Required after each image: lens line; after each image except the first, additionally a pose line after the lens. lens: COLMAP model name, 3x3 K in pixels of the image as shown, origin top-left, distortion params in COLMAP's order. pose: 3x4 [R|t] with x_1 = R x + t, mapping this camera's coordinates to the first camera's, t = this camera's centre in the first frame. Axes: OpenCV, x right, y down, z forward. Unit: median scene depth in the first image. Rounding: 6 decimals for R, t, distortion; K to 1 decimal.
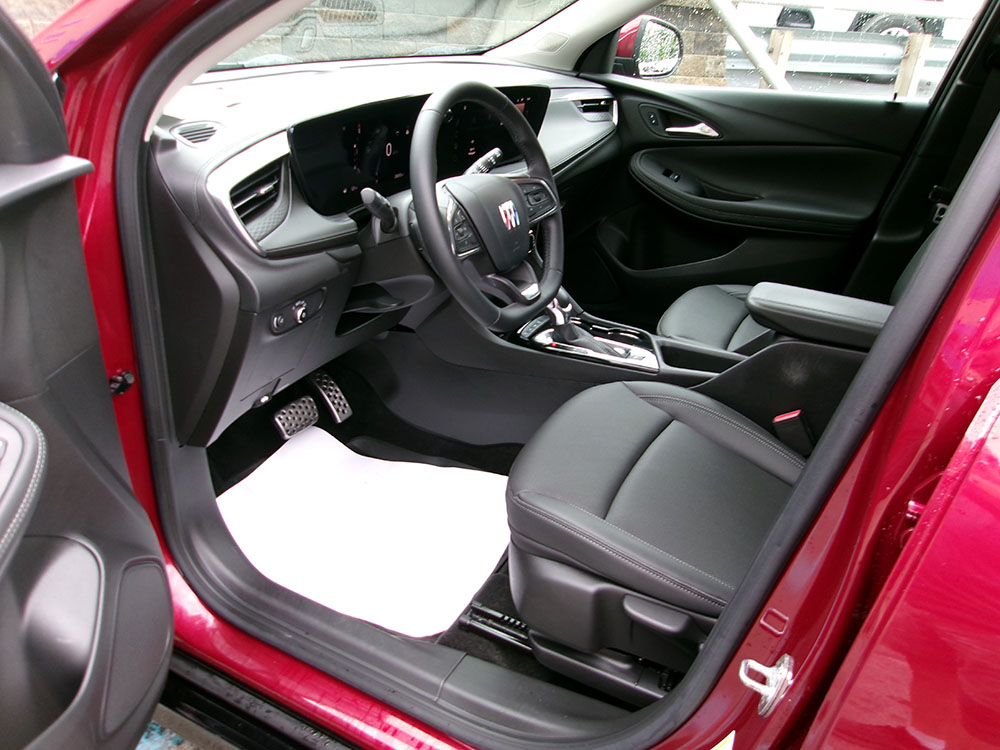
lens RADIAL K [[769.8, 0, 498.6], [0, 769.8, 377.8], [0, 0, 1]] dist [-0.037110, 0.054785]
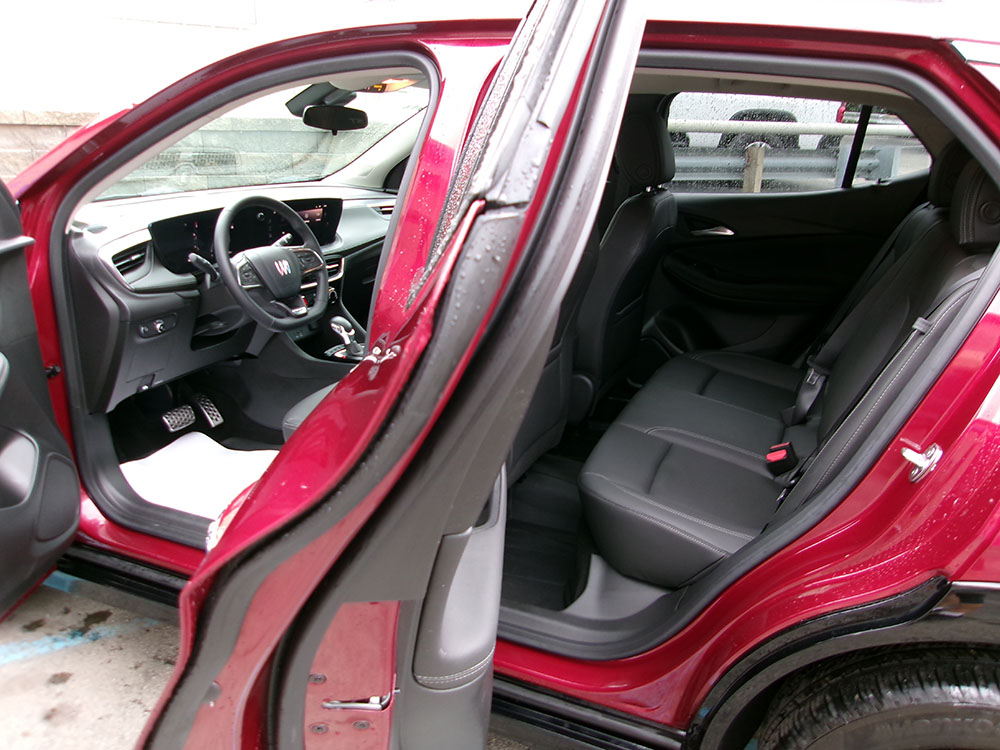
lens RADIAL K [[769.8, 0, 506.7], [0, 769.8, 373.2], [0, 0, 1]] dist [-0.037110, 0.054785]
pose [[0.996452, -0.064314, 0.054291, 0.412055], [0.071813, 0.986087, -0.149917, 0.324765], [-0.043894, 0.153284, 0.987207, -0.710210]]
